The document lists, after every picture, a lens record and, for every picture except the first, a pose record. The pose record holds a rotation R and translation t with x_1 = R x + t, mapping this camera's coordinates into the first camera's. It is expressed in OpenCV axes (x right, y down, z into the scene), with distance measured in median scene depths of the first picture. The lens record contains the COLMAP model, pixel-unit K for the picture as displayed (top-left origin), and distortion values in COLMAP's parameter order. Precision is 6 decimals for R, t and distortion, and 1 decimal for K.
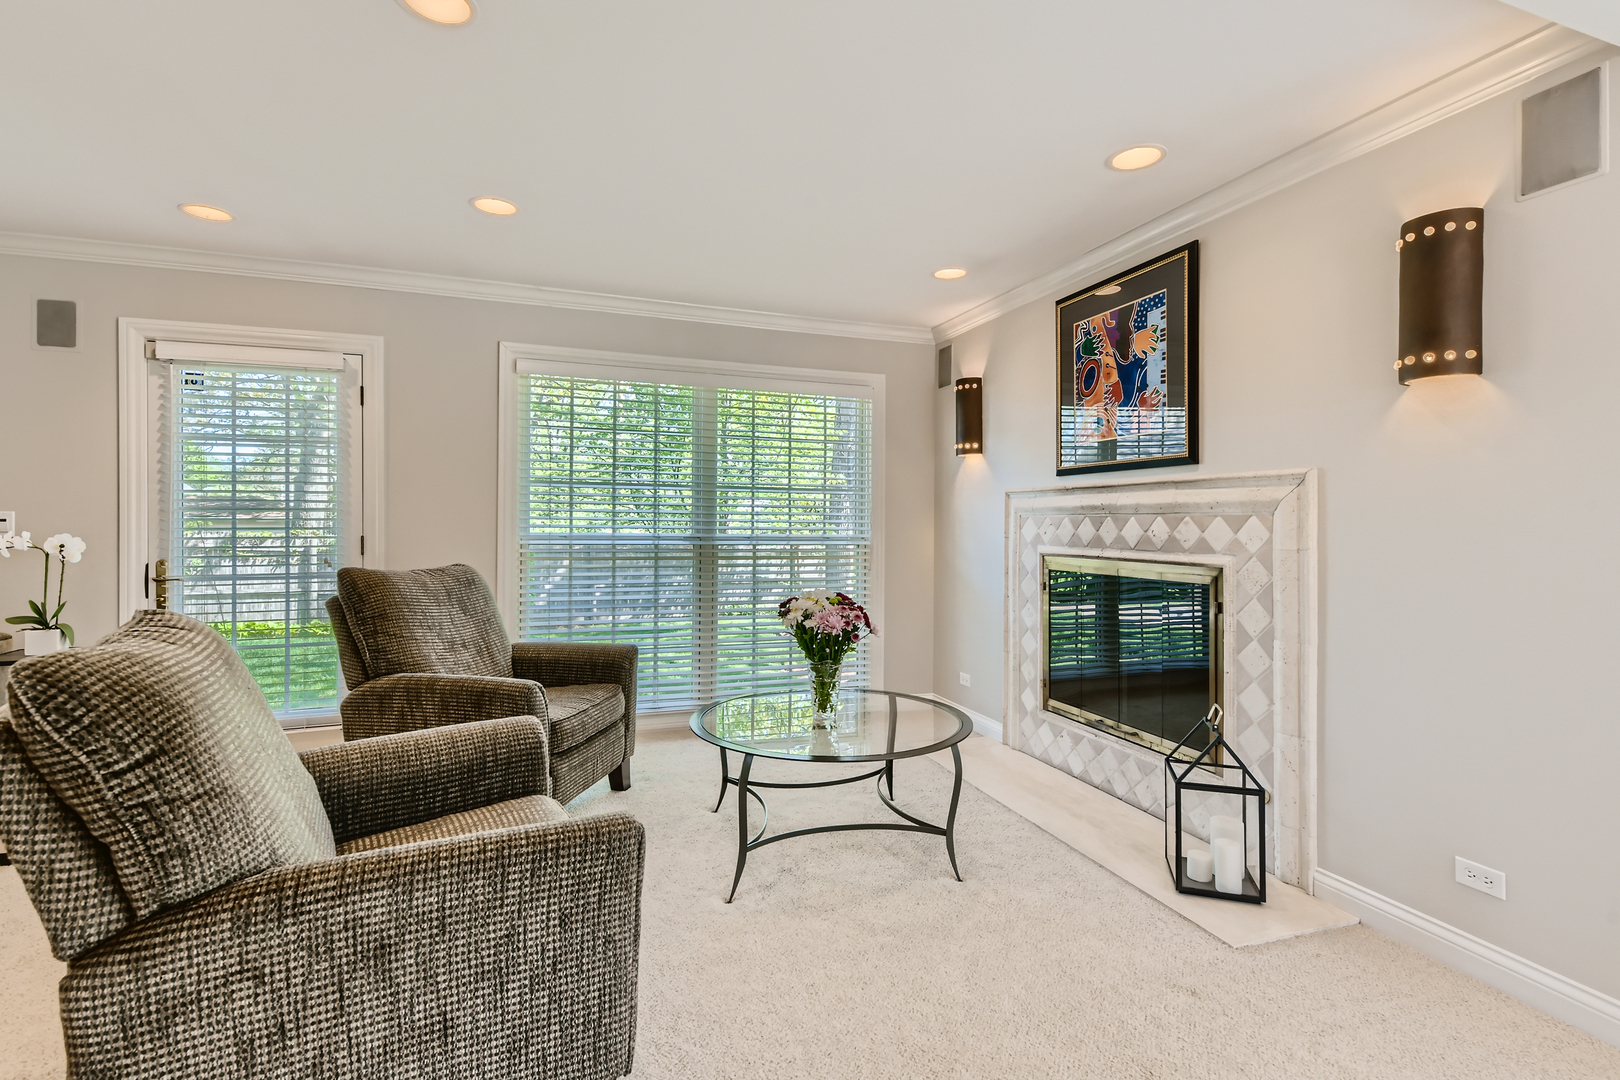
lens RADIAL K [[746.4, 0, 814.8], [0, 746.4, 532.1], [0, 0, 1]] dist [0.010270, -0.003979]
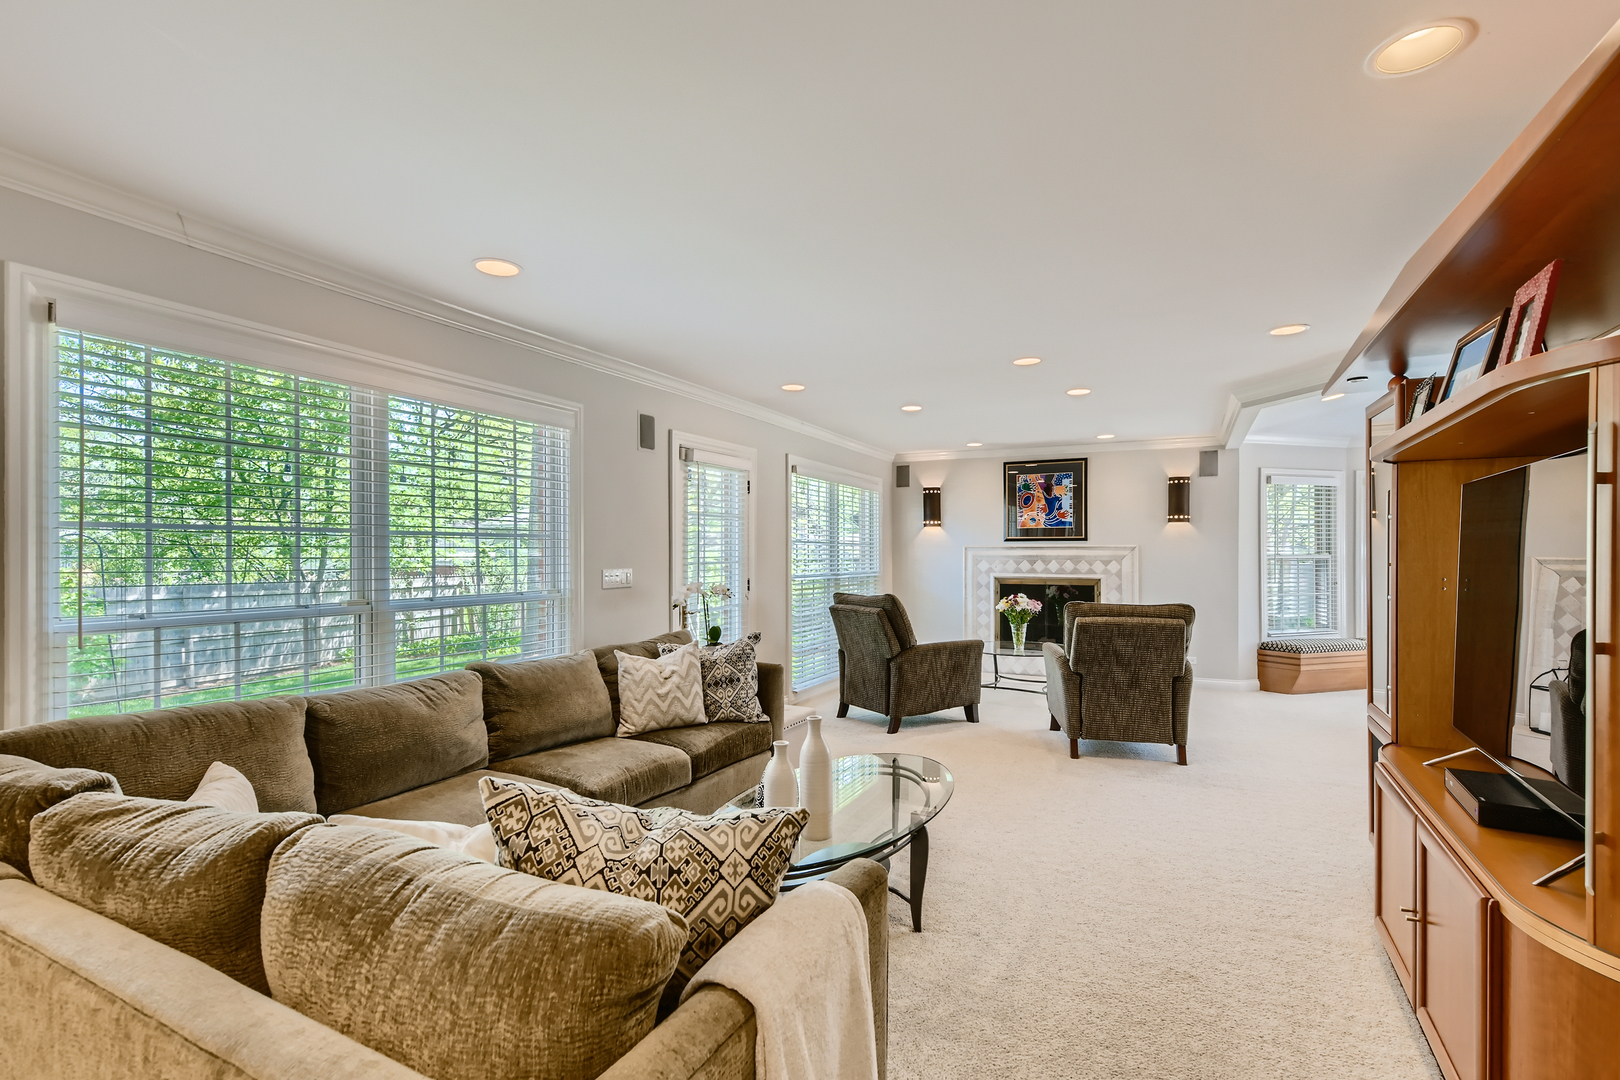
lens RADIAL K [[746.4, 0, 819.8], [0, 746.4, 550.6], [0, 0, 1]] dist [0.010270, -0.003979]
pose [[0.750243, 0.004111, 0.661150, -1.729679], [0.008464, 0.999839, -0.015821, -0.019034], [-0.661108, 0.017466, 0.750087, -0.331199]]
